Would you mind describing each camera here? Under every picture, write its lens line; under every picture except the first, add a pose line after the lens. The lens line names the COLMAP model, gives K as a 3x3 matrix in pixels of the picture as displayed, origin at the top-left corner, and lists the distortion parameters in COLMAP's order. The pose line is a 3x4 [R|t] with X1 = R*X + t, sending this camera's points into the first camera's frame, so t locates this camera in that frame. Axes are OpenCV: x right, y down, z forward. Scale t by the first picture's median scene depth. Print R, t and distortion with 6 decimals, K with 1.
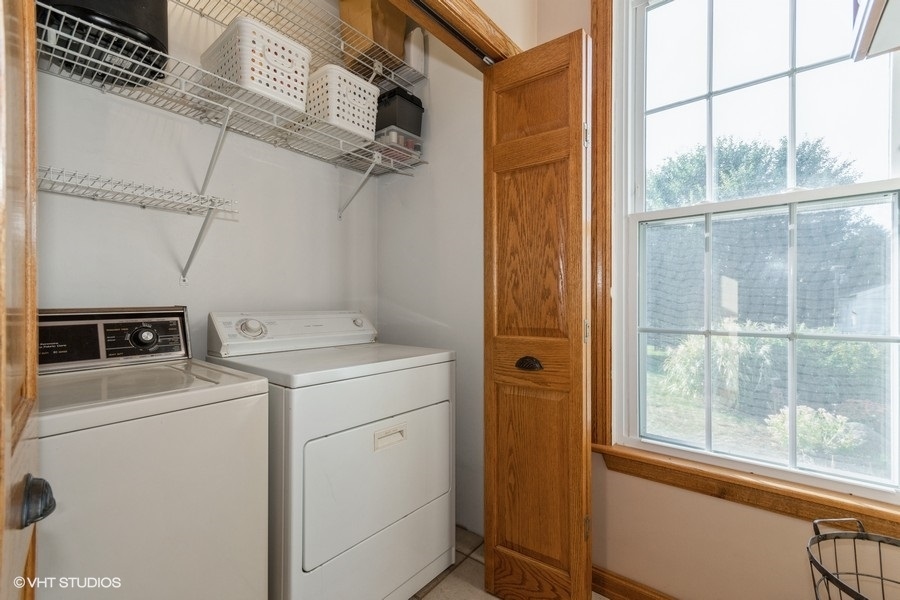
lens RADIAL K [[397.7, 0, 452.5], [0, 397.7, 300.2], [0, 0, 1]] dist [0.012948, -0.001652]
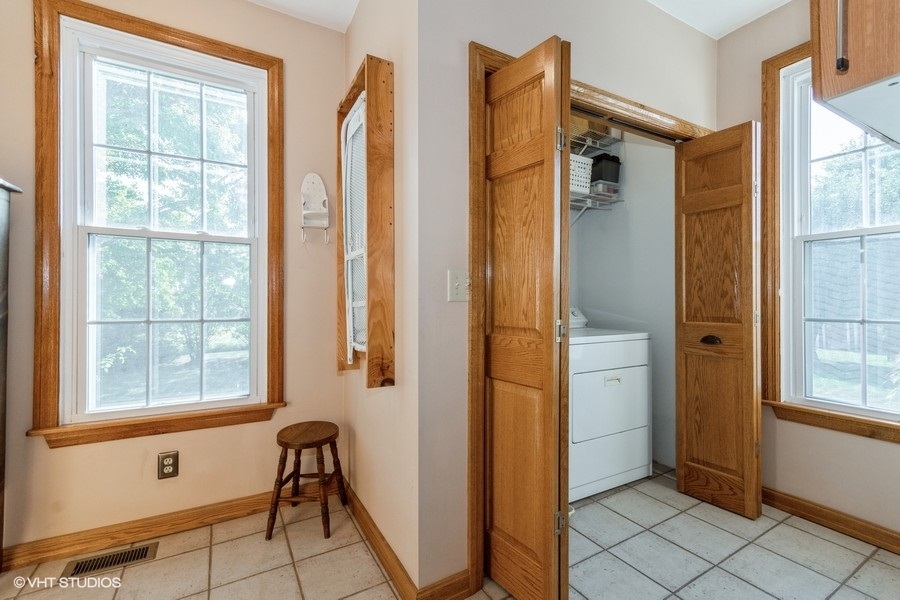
lens RADIAL K [[397.7, 0, 451.5], [0, 397.7, 299.3], [0, 0, 1]] dist [0.012948, -0.001652]
pose [[0.934671, -0.002088, -0.355508, -0.182484], [0.001745, 0.999998, -0.001286, 0.003749], [0.355510, 0.000582, 0.934672, -0.743134]]
